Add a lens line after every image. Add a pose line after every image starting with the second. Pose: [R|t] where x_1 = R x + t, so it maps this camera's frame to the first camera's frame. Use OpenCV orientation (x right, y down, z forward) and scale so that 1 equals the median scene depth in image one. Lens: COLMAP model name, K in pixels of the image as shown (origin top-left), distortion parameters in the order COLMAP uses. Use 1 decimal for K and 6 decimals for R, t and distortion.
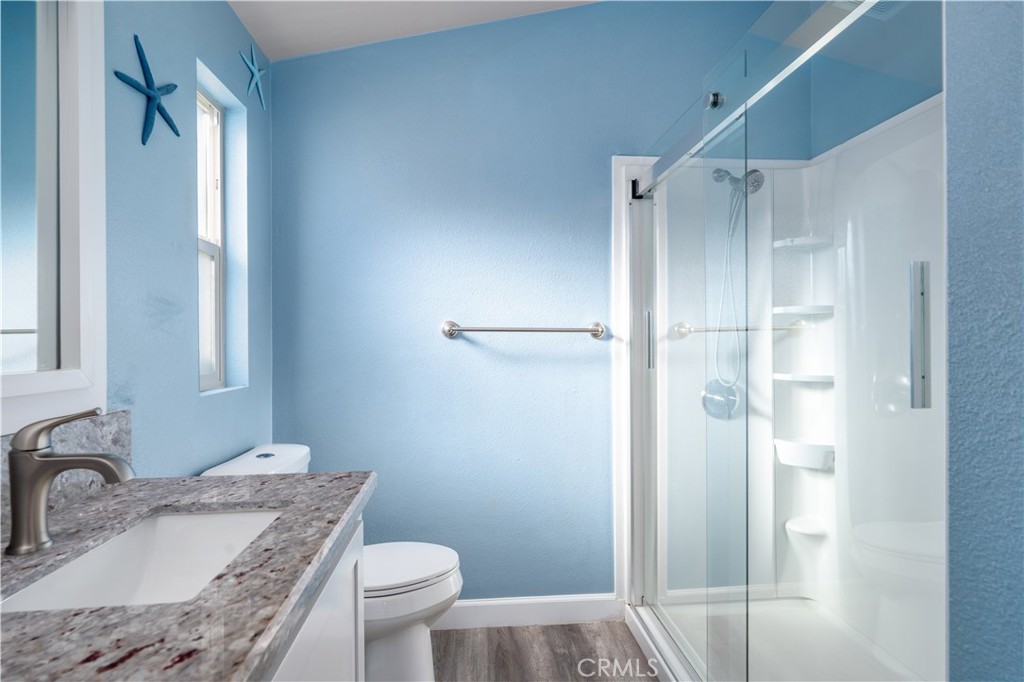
lens RADIAL K [[509.3, 0, 512.2], [0, 509.3, 338.1], [0, 0, 1]] dist [-0.005019, -0.000040]
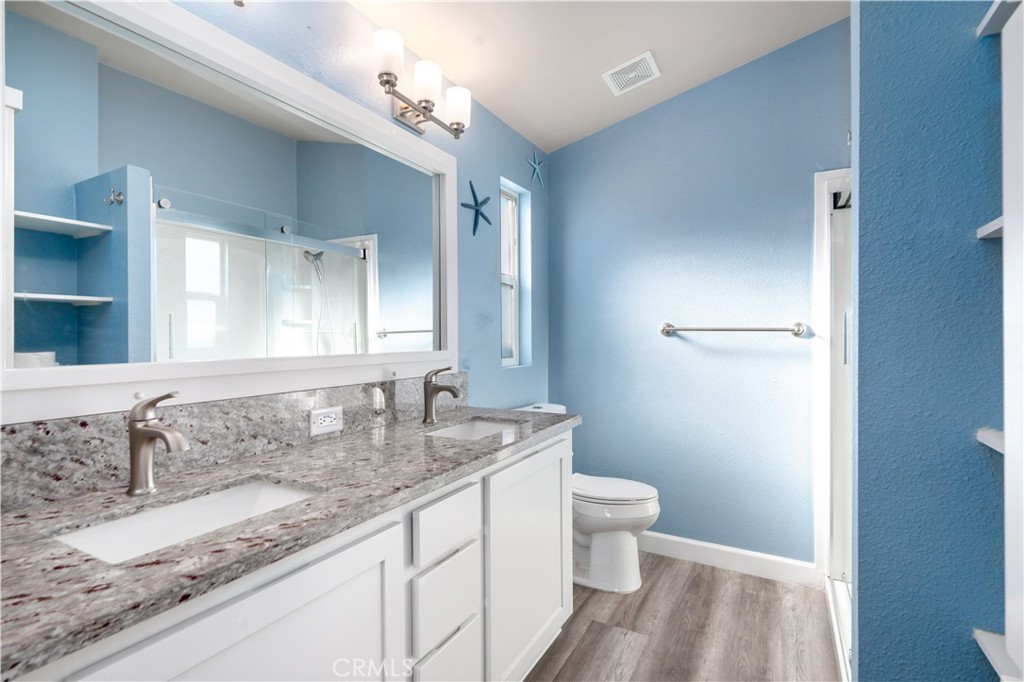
lens RADIAL K [[487.8, 0, 512.0], [0, 487.8, 341.0], [0, 0, 1]] dist [0.001127, 0.000233]
pose [[0.825145, 0.009396, -0.564843, 0.300237], [-0.000857, 0.999881, 0.015381, -0.006677], [0.564920, -0.012207, 0.825055, -0.306388]]
